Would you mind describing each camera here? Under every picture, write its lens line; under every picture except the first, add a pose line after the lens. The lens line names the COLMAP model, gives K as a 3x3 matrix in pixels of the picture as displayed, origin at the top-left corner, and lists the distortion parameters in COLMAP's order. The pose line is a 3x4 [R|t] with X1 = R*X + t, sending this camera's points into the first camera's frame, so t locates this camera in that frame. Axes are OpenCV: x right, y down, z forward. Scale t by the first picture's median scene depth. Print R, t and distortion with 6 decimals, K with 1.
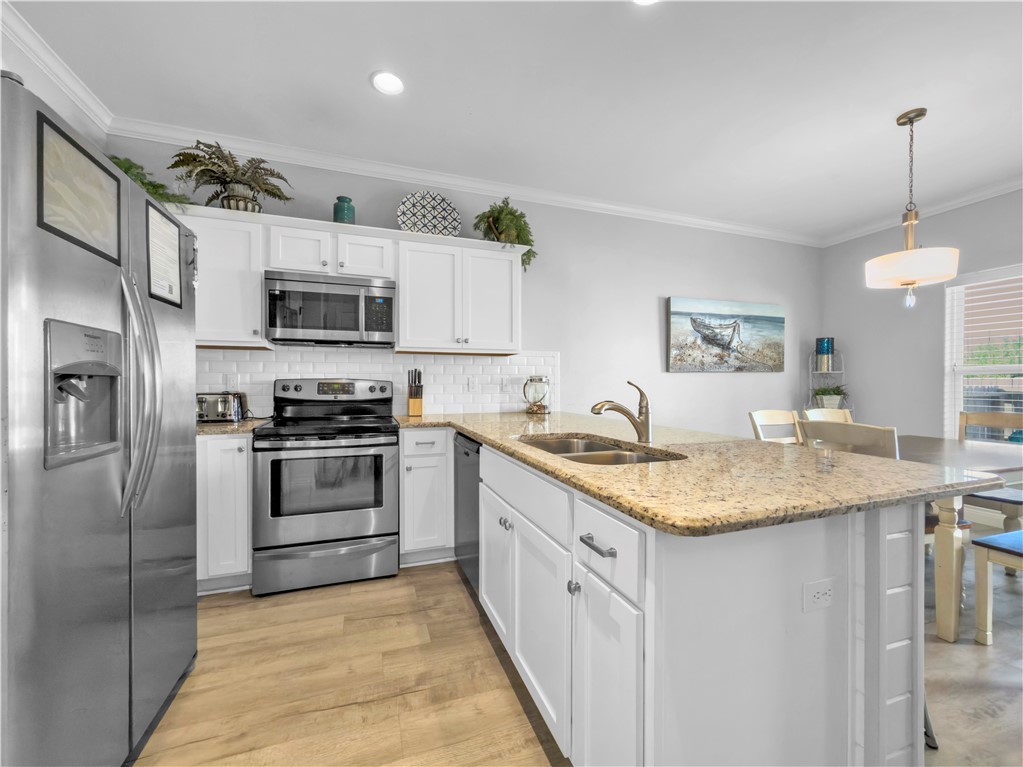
lens RADIAL K [[410.4, 0, 511.5], [0, 410.4, 383.5], [0, 0, 1]] dist [-0.002513, 0.000153]
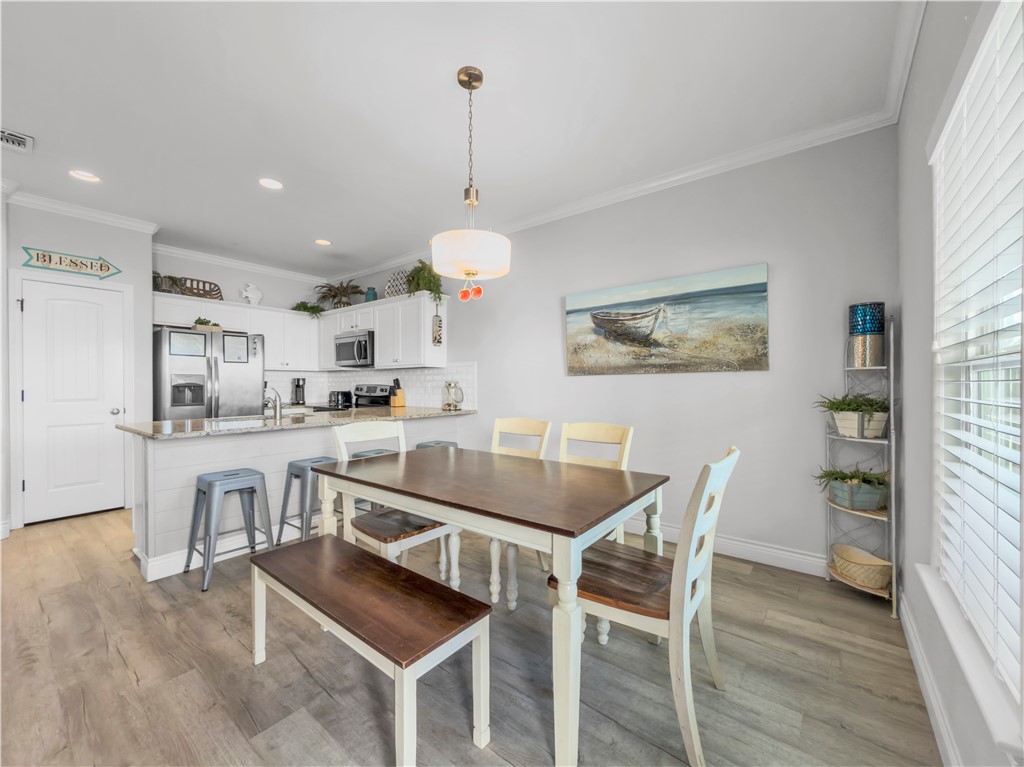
lens RADIAL K [[409.8, 0, 517.5], [0, 409.8, 384.9], [0, 0, 1]] dist [0.004974, -0.000367]
pose [[0.545522, 0.000841, -0.838096, 1.424446], [0.001902, 0.999996, 0.002241, -0.012139], [0.838094, -0.002817, 0.545518, 0.506286]]
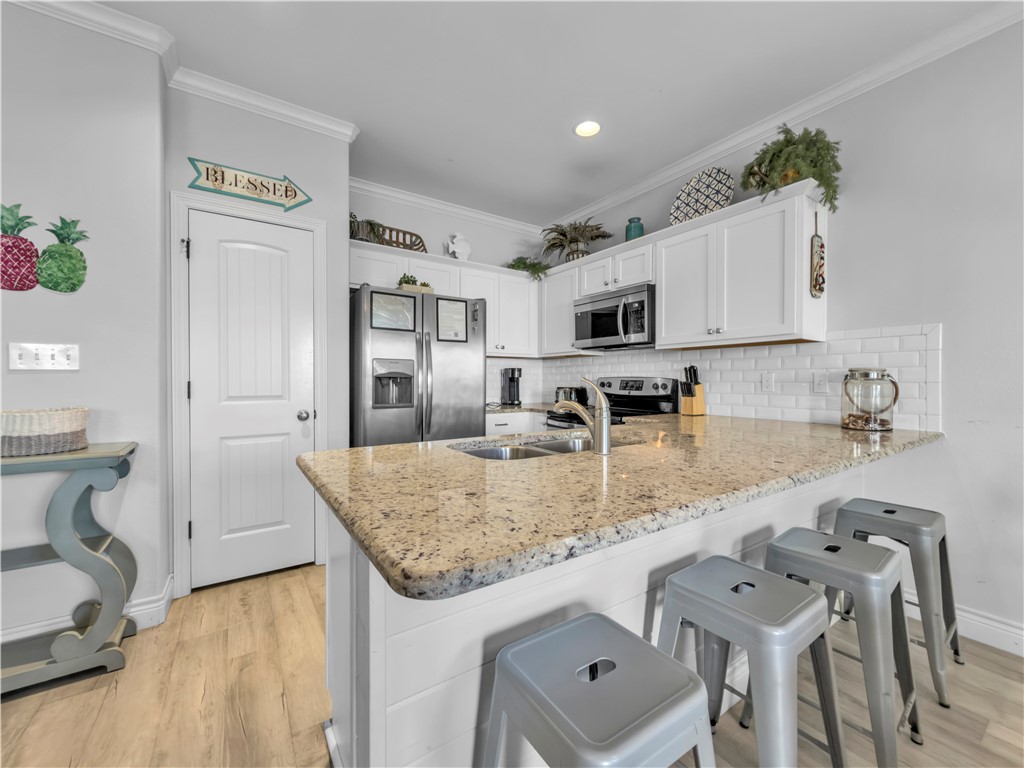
lens RADIAL K [[420.6, 0, 512.0], [0, 420.6, 384.0], [0, 0, 1]] dist [0.000497, -0.000073]
pose [[0.242966, 0.008969, -0.969993, 0.610493], [-0.001671, 0.999960, 0.008827, -0.001137], [0.970033, -0.000524, 0.242971, 0.360740]]
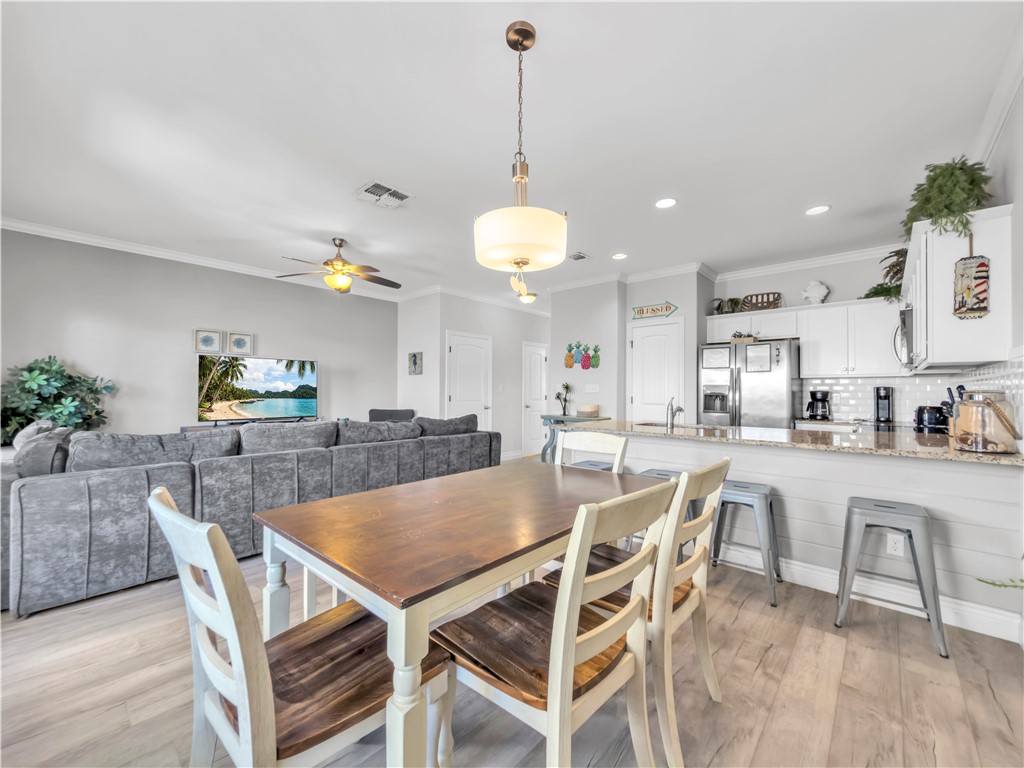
lens RADIAL K [[409.8, 0, 517.5], [0, 409.8, 385.4], [0, 0, 1]] dist [0.004974, -0.000367]
pose [[-0.875542, -0.010434, -0.483029, 1.069662], [-0.004256, 0.999895, -0.013886, -0.020125], [0.483123, -0.010102, -0.875494, 1.320557]]
